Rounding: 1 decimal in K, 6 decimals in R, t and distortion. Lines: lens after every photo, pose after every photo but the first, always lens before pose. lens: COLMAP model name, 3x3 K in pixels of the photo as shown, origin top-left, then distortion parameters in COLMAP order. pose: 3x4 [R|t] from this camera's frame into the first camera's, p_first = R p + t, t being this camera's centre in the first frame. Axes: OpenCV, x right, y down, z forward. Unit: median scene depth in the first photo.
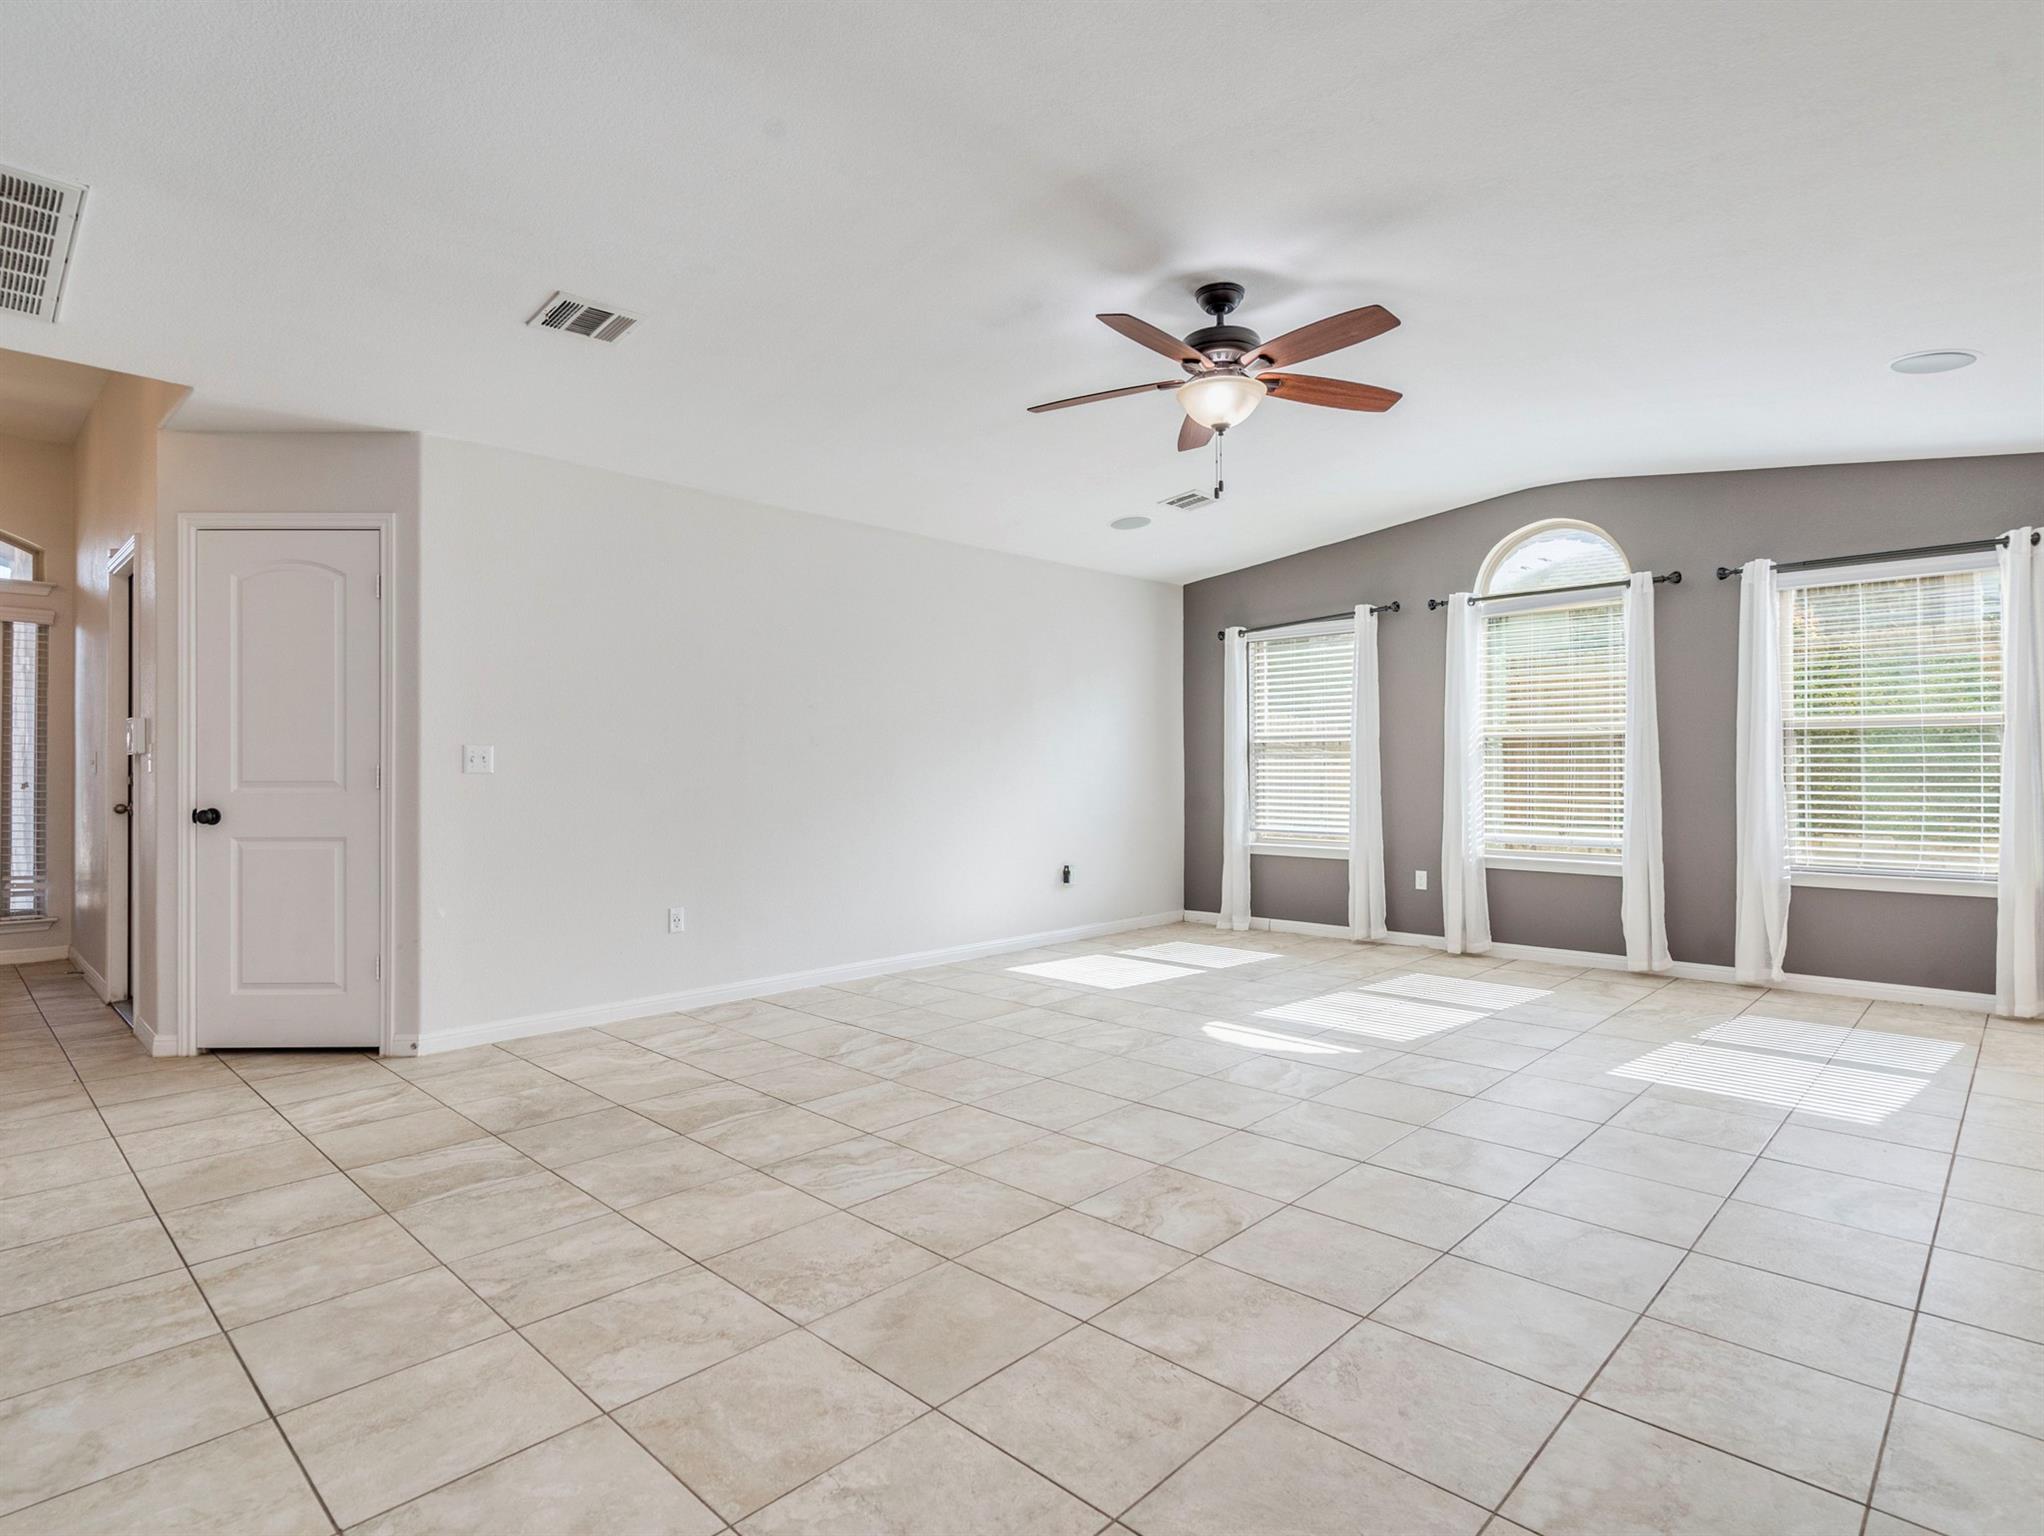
lens RADIAL K [[1044.5, 0, 1022.0], [0, 1044.5, 768.0], [0, 0, 1]] dist [-0.002037, -0.000034]
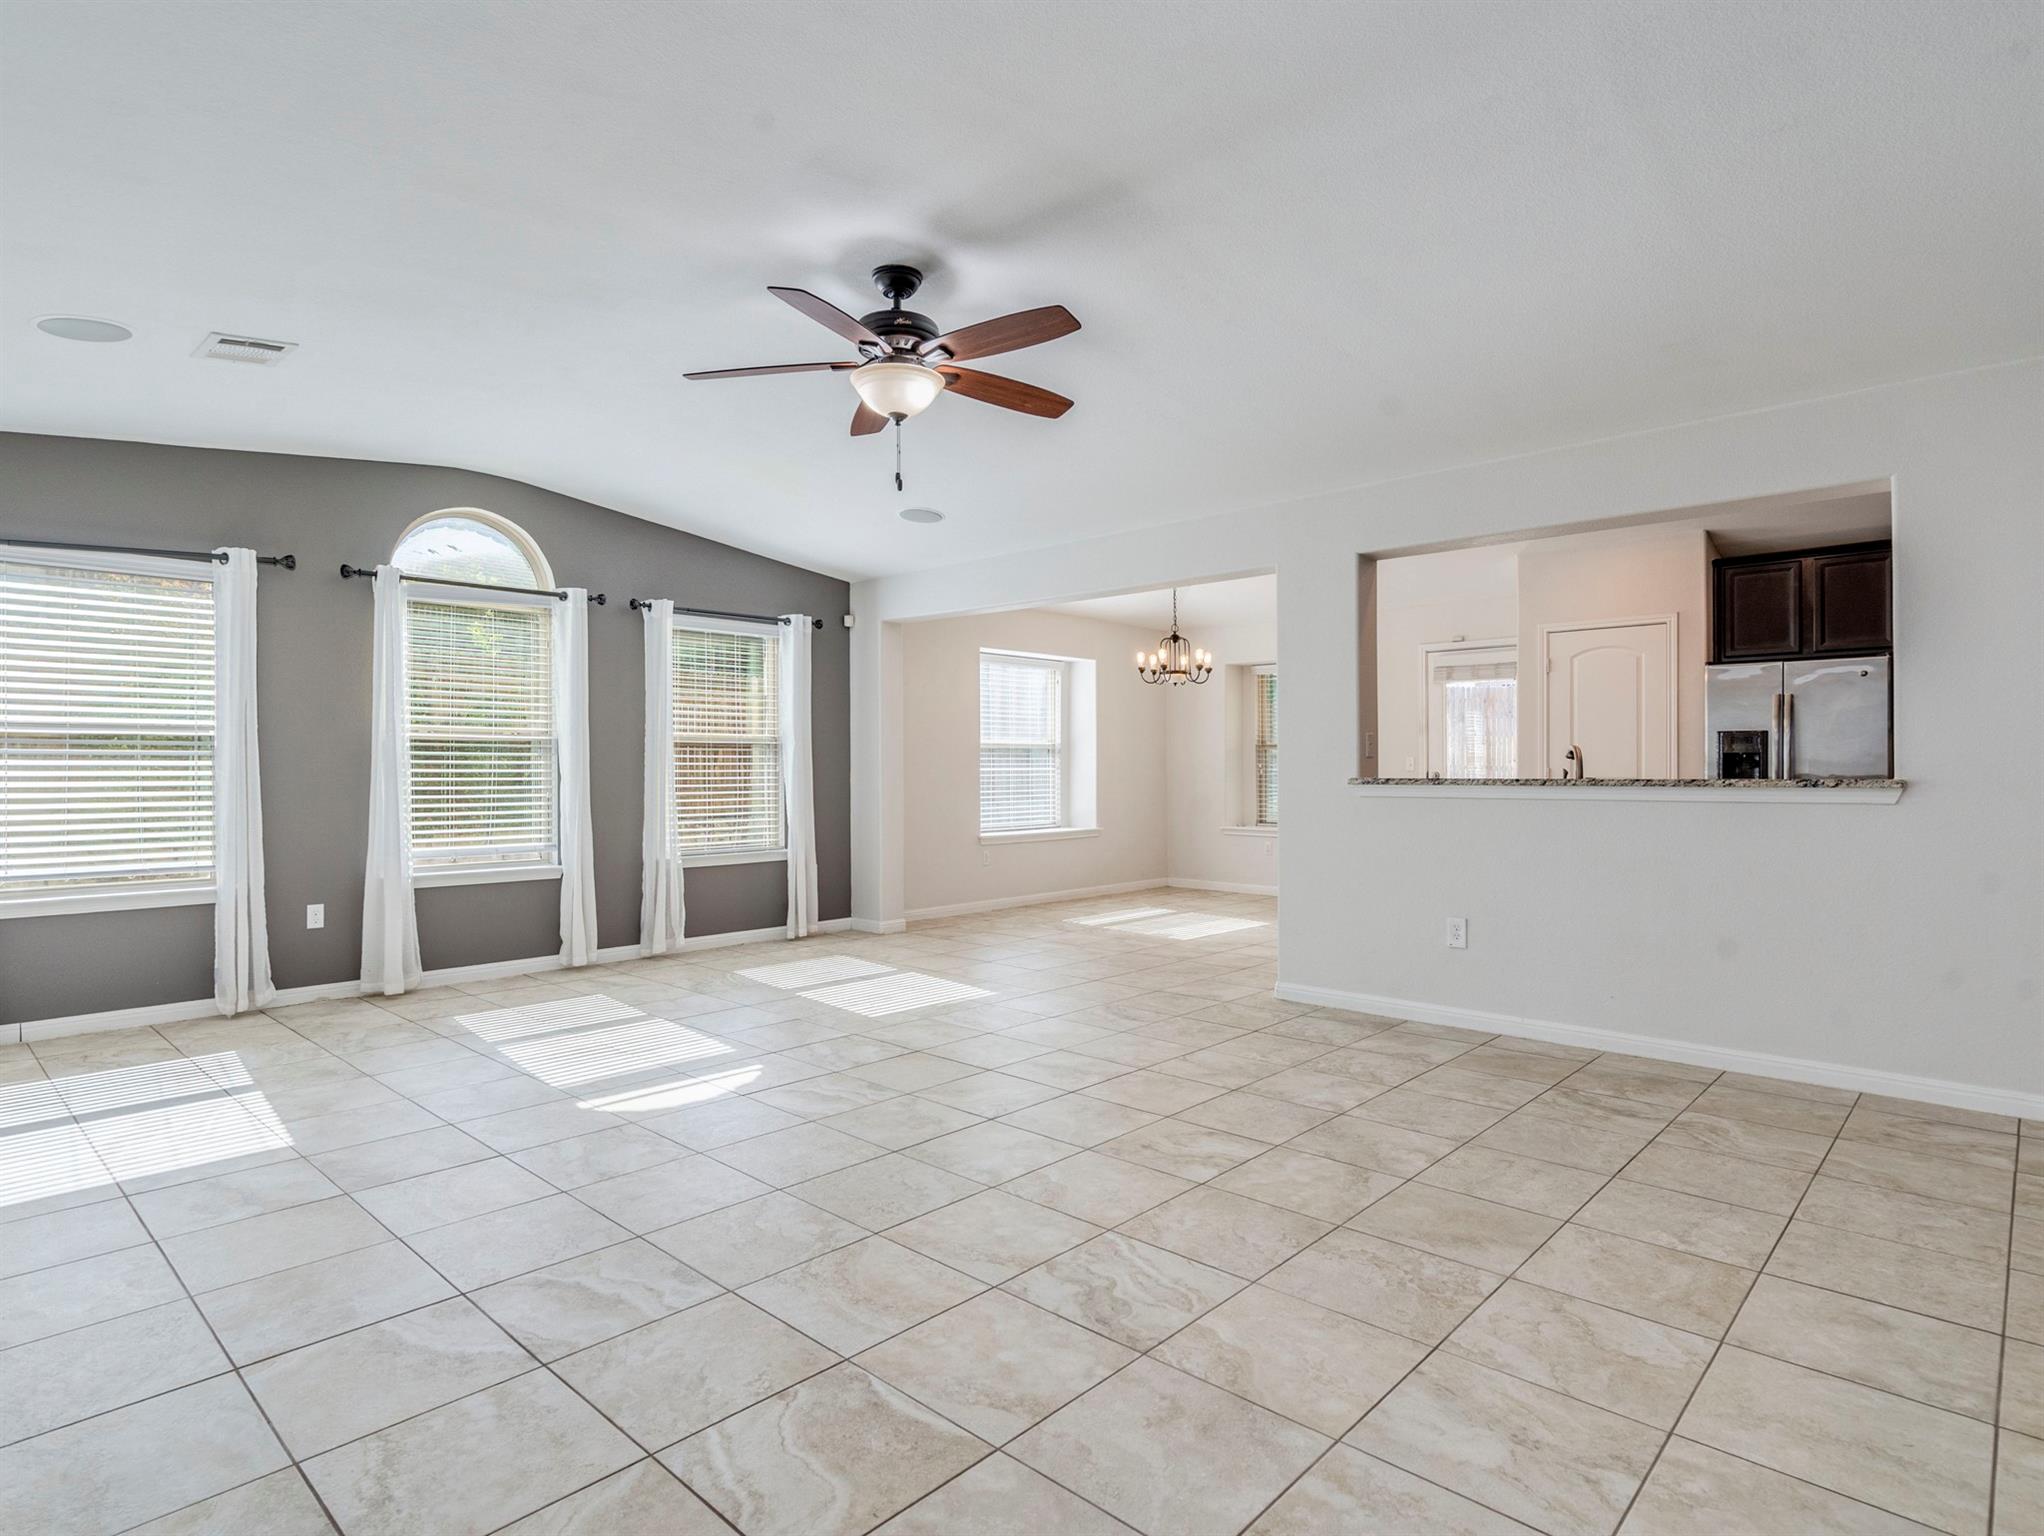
lens RADIAL K [[1082.7, 0, 1003.8], [0, 1082.7, 768.8], [0, 0, 1]] dist [-0.004083, 0.001062]
pose [[0.012873, 0.003892, 0.999910, -0.830899], [0.001920, 0.999990, -0.003917, 0.000888], [-0.999915, 0.001970, 0.012865, 0.926040]]
